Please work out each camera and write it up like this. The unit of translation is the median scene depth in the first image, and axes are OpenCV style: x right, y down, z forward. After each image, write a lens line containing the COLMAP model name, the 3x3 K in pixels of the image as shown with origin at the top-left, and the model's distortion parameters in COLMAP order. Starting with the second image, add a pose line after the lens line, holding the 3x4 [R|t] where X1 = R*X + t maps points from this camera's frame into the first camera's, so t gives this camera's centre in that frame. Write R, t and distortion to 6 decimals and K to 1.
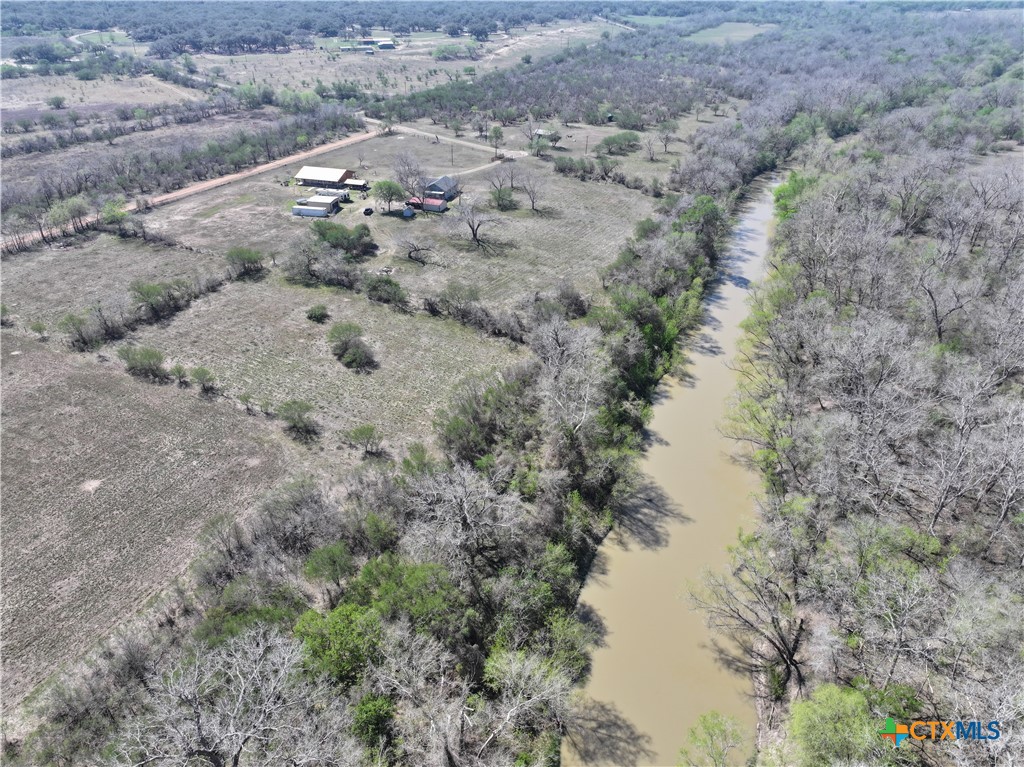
lens RADIAL K [[723.8, 0, 512.0], [0, 723.8, 383.5], [0, 0, 1]] dist [0.002162, 0.010568]
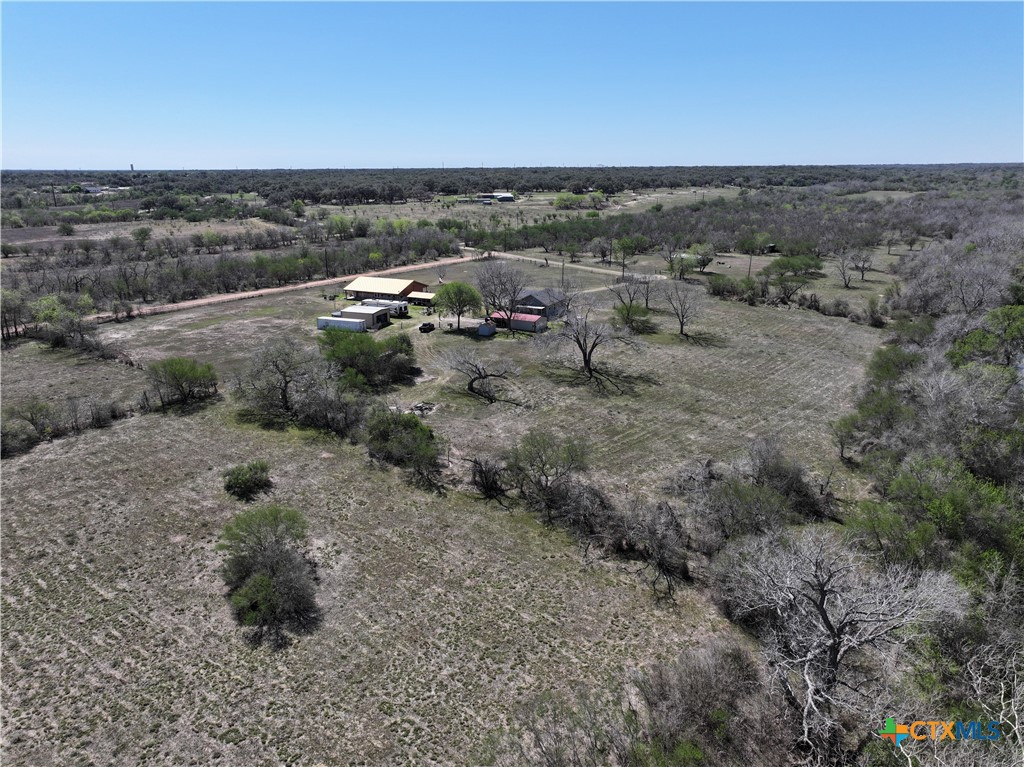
lens RADIAL K [[723.8, 0, 512.0], [0, 723.8, 383.5], [0, 0, 1]] dist [0.002162, 0.010568]
pose [[0.986512, 0.037537, -0.159326, -0.015811], [-0.073843, 0.970735, -0.228518, -0.044785], [0.146085, 0.237200, 0.960414, 0.401068]]
